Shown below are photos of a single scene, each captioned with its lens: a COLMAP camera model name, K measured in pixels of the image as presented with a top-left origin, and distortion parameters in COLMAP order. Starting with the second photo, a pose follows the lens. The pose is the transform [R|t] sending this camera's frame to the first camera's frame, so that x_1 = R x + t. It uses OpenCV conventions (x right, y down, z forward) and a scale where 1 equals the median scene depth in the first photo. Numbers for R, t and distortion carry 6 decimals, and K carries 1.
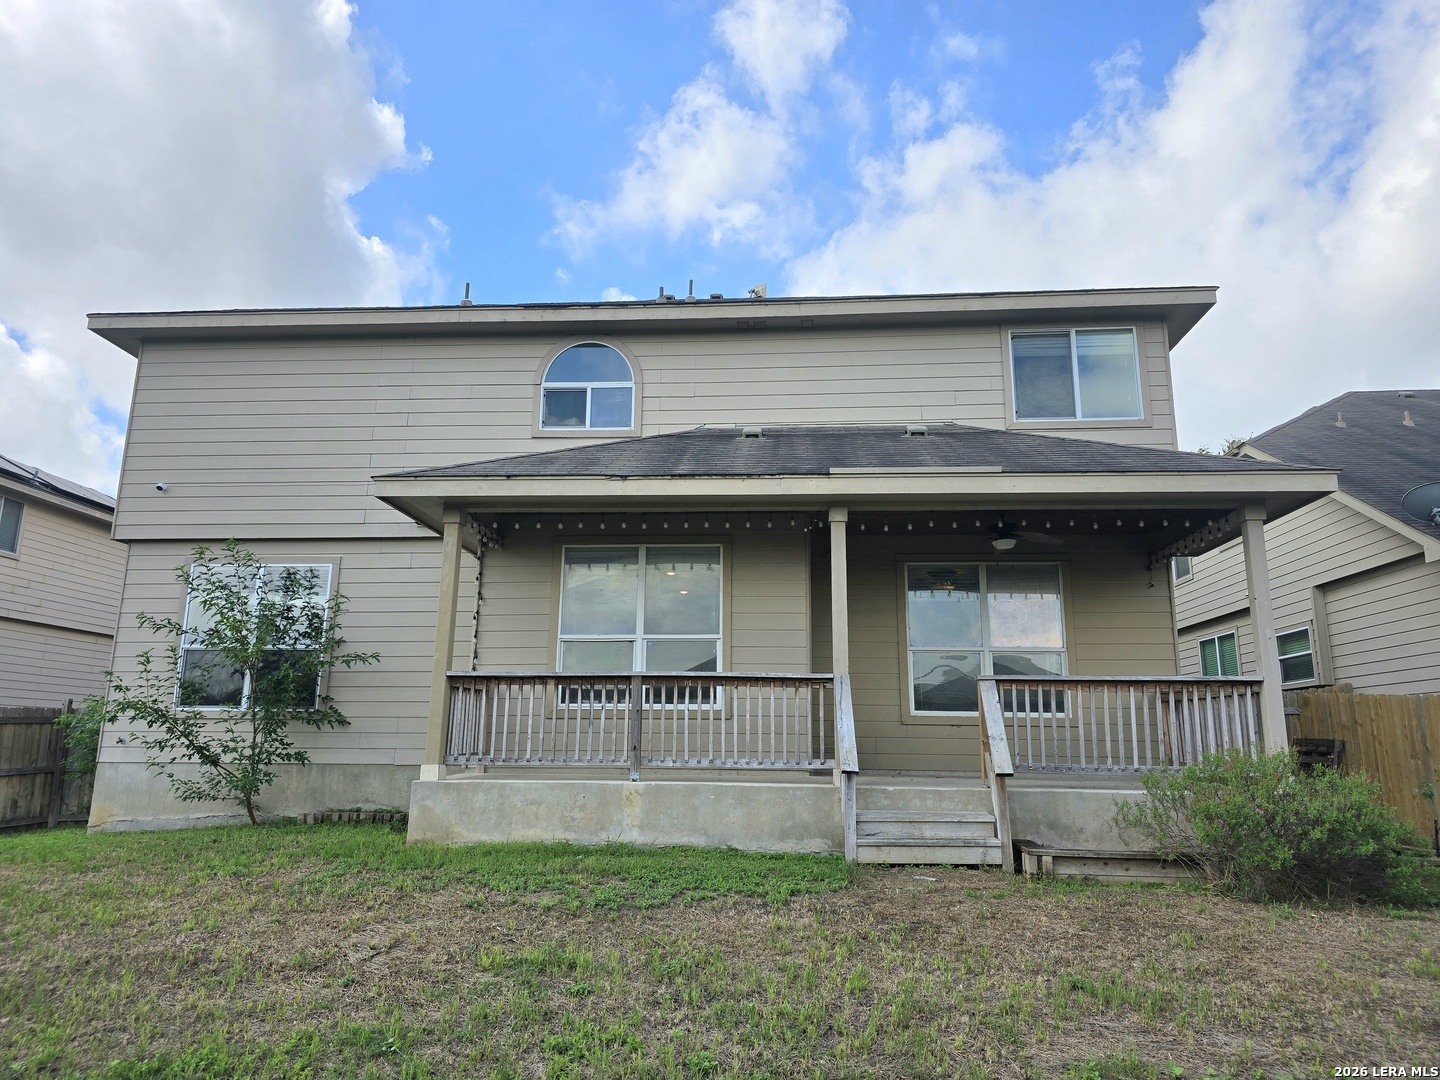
lens RADIAL K [[962.3, 0, 730.7], [0, 962.3, 546.7], [0, 0, 1]] dist [0.067702, -0.070301]
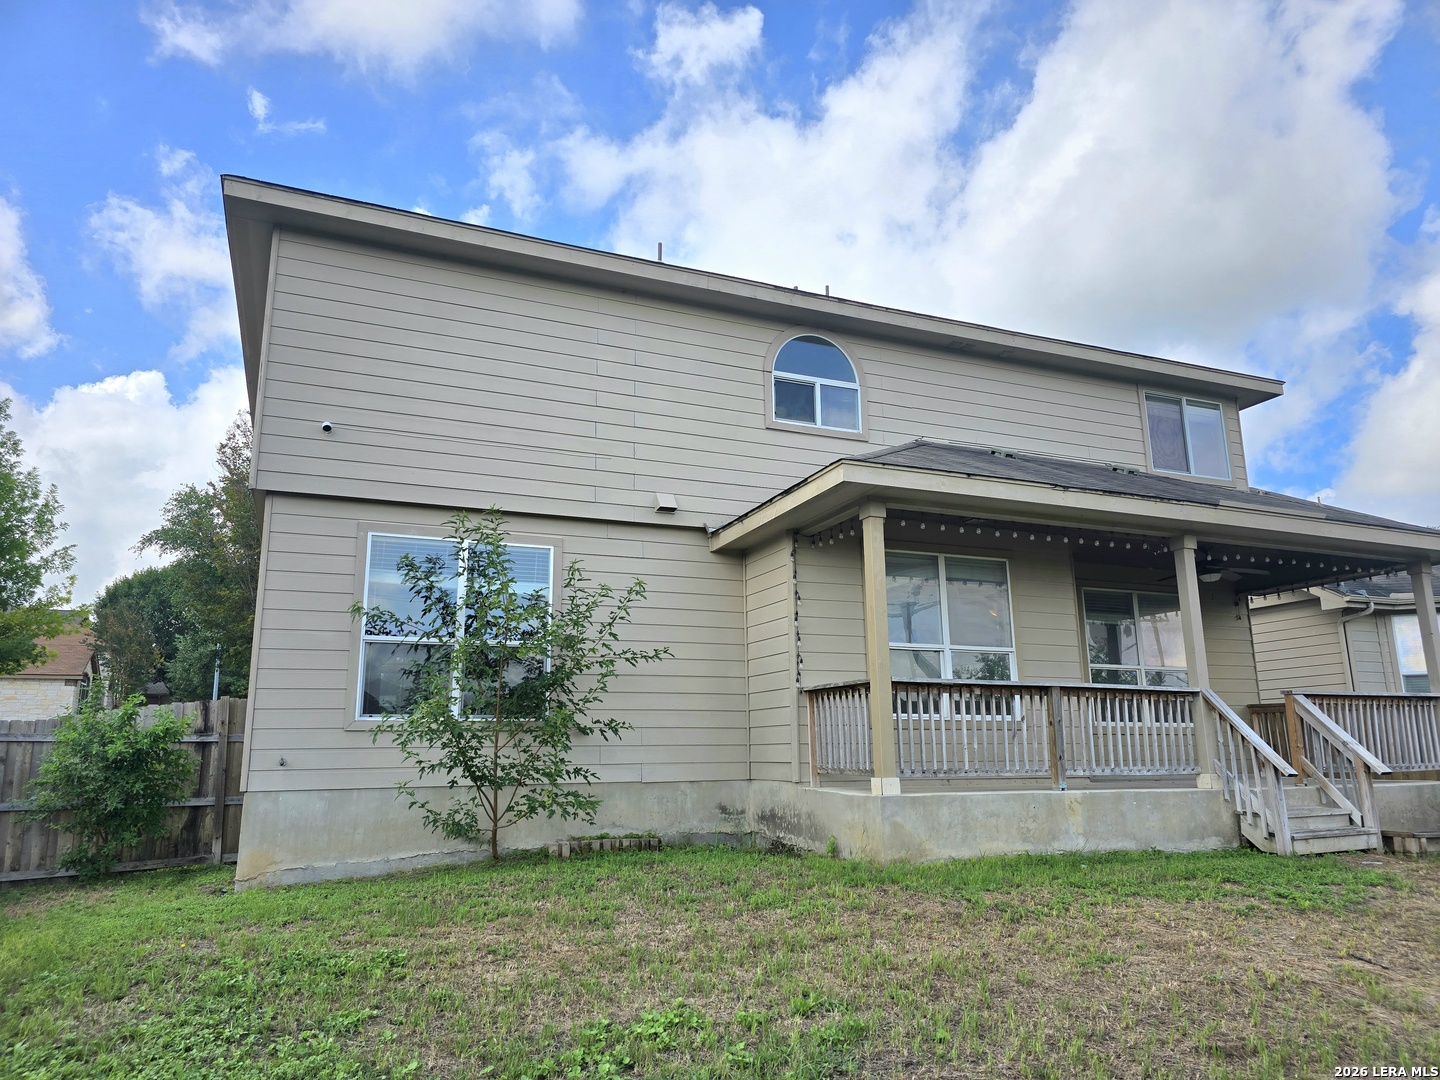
lens RADIAL K [[954.9, 0, 722.7], [0, 954.9, 570.4], [0, 0, 1]] dist [0.069275, -0.070560]
pose [[0.892524, 0.068347, 0.445791, -0.749106], [-0.071485, 0.997394, -0.009795, 0.041626], [-0.445299, -0.023125, 0.895083, 0.222875]]
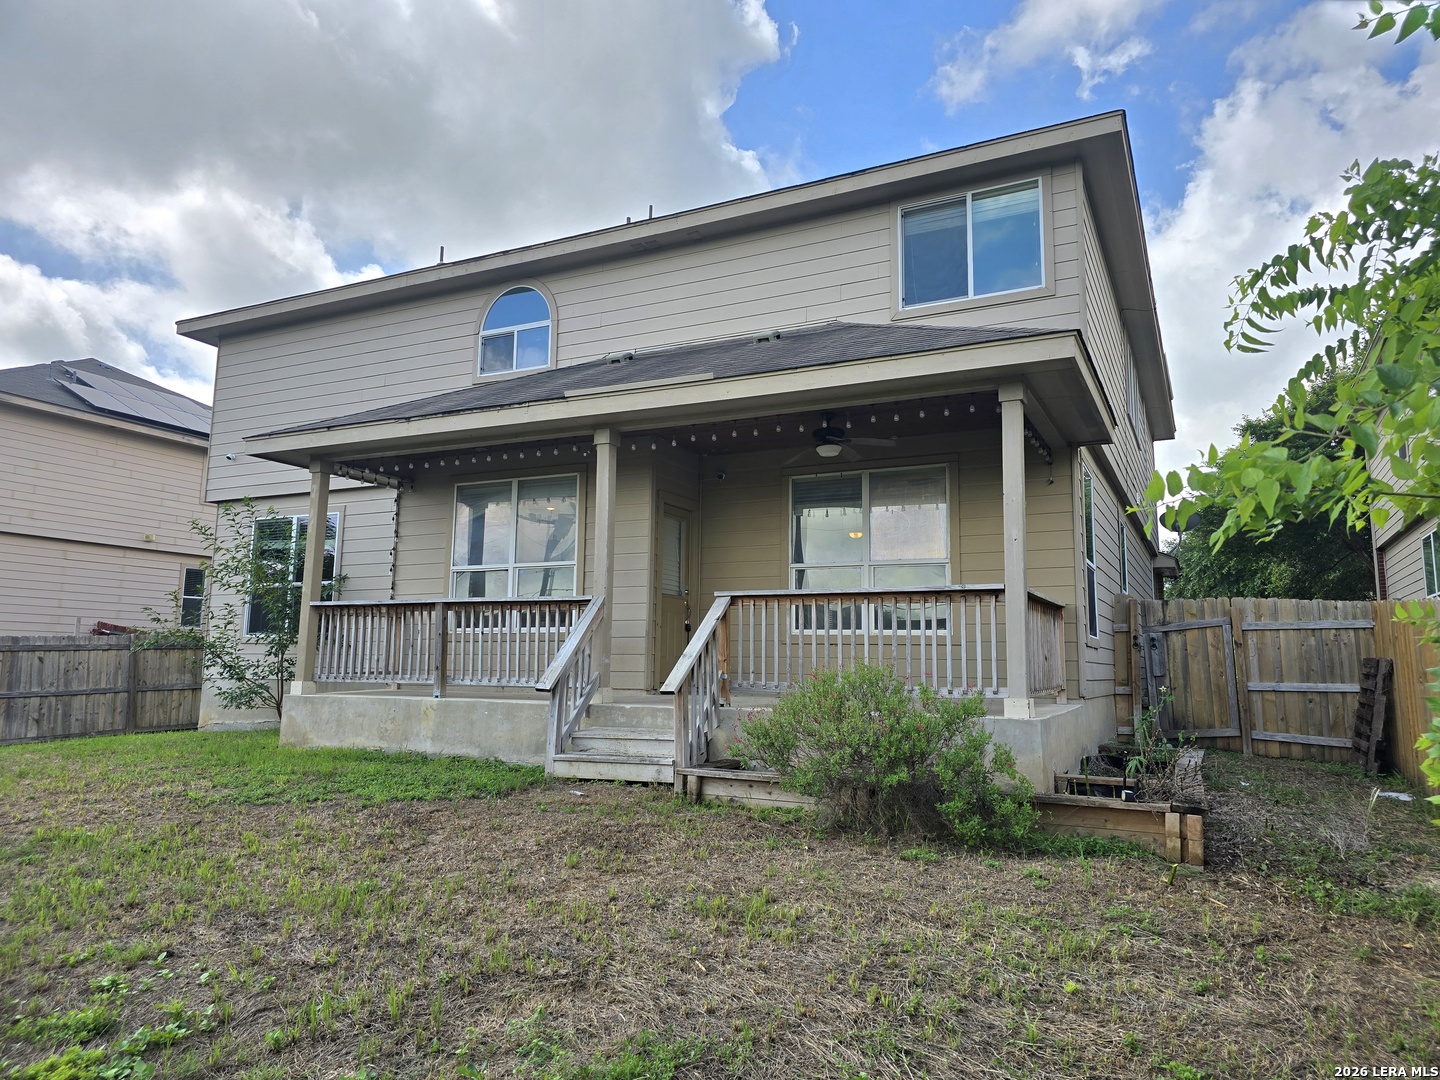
lens RADIAL K [[962.3, 0, 730.7], [0, 962.3, 546.7], [0, 0, 1]] dist [0.067702, -0.070301]
pose [[0.927238, -0.044565, -0.371812, 0.530848], [0.072754, 0.995413, 0.062126, 0.024390], [0.367338, -0.084656, 0.926227, 0.102761]]
